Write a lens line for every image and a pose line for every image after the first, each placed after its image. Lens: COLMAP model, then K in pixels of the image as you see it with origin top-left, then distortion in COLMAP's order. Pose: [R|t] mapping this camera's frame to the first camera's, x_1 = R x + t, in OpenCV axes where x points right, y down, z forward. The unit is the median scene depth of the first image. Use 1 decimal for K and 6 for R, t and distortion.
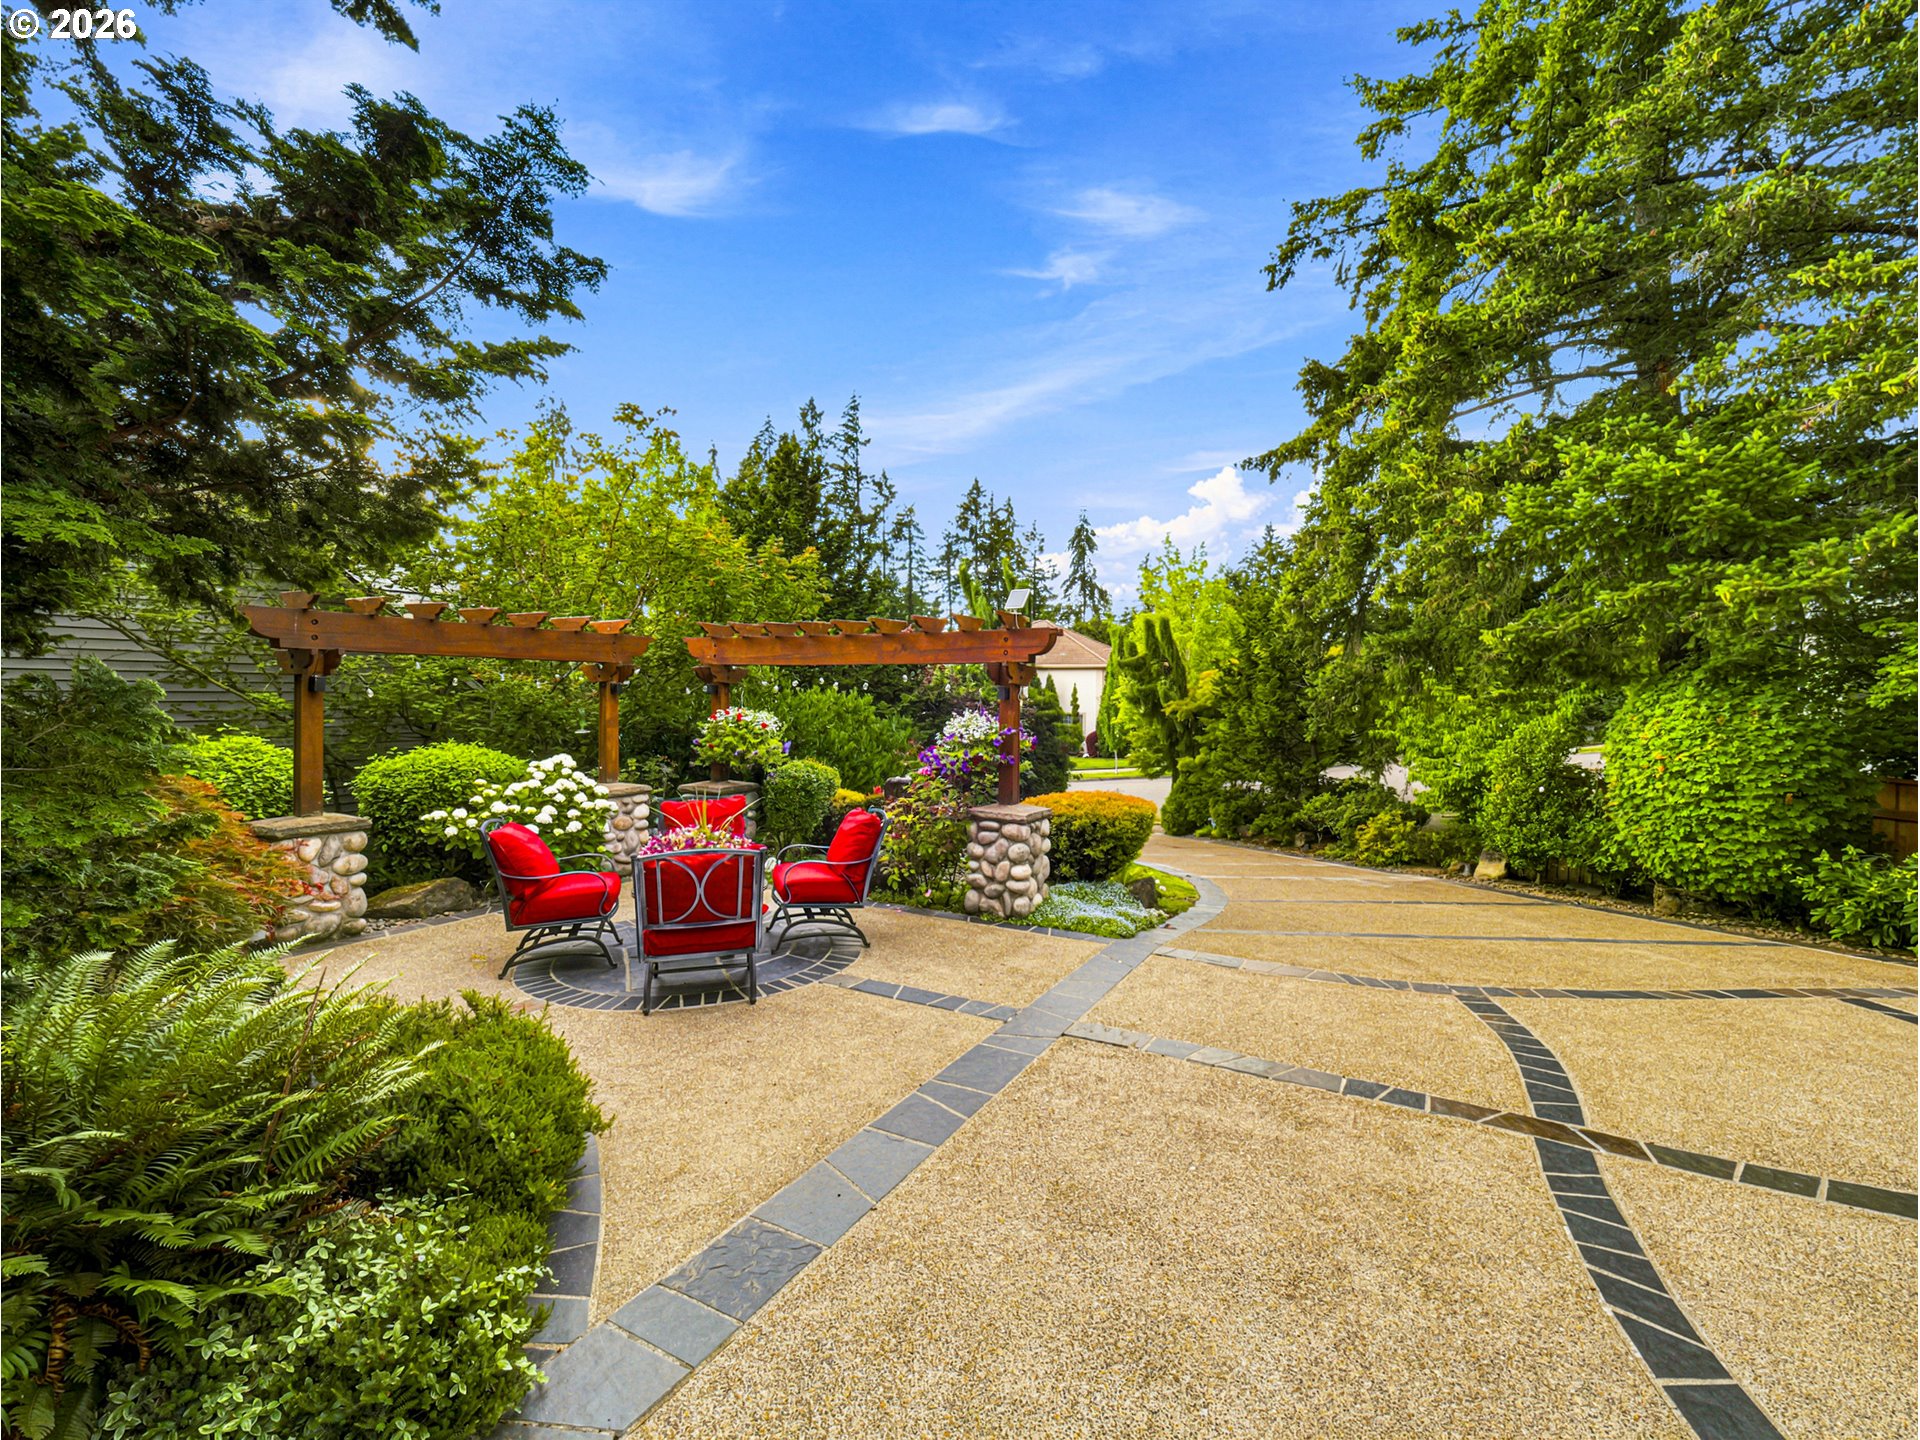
lens RADIAL K [[788.7, 0, 958.5], [0, 788.7, 666.5], [0, 0, 1]] dist [-0.010982, -0.000491]
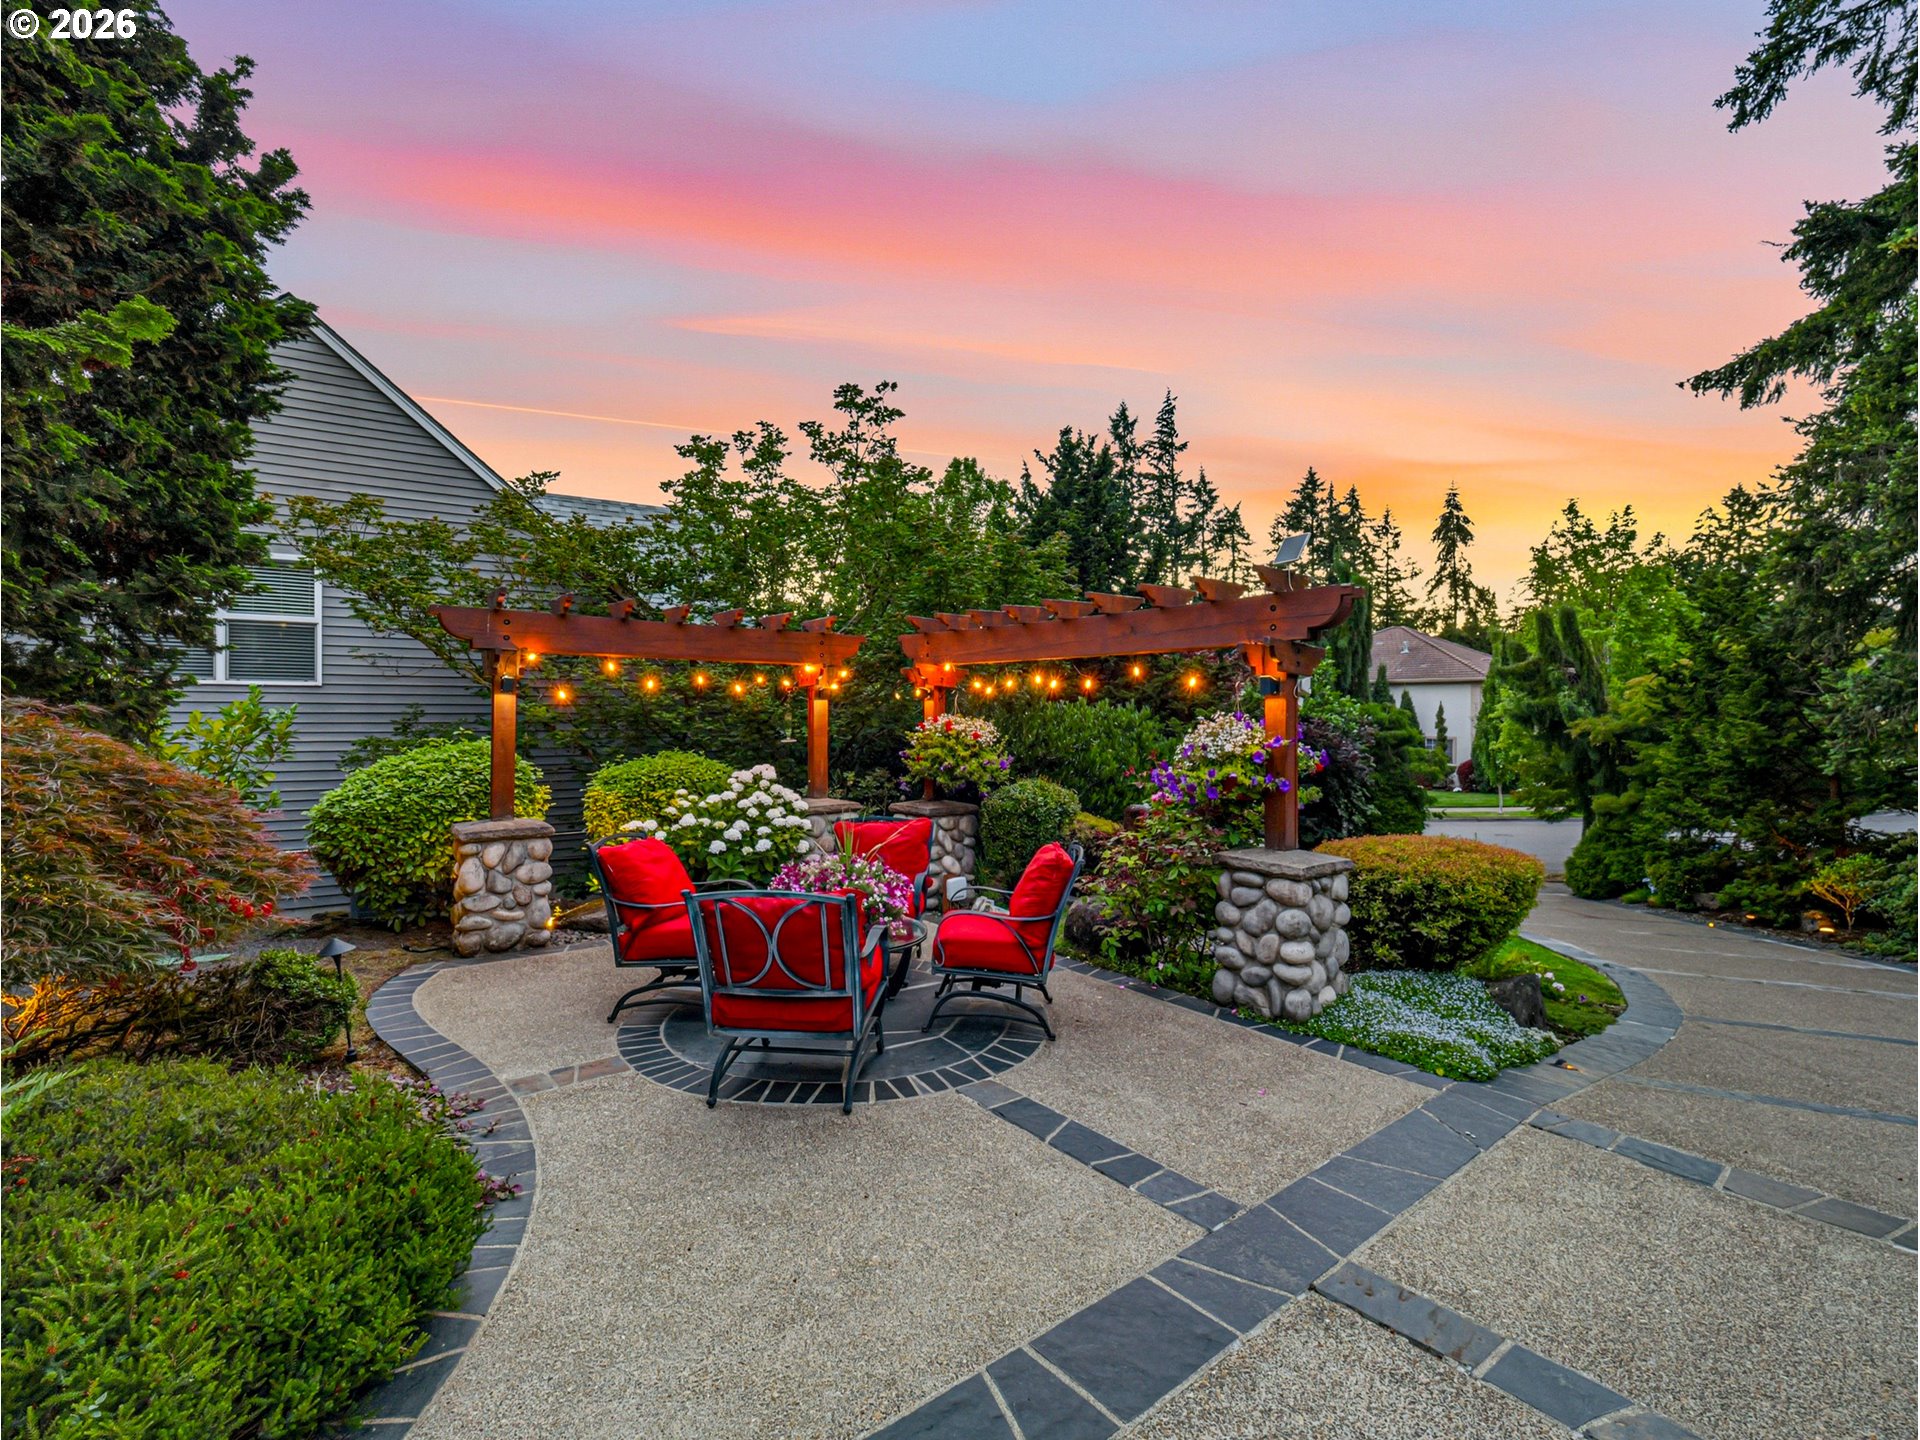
lens RADIAL K [[815.7, 0, 958.0], [0, 815.7, 690.0], [0, 0, 1]] dist [-0.009409, -0.000160]
pose [[0.923687, -0.014821, -0.382862, 0.064367], [0.015446, 0.999880, -0.001441, 0.027654], [0.382837, -0.004582, 0.923804, 0.201121]]
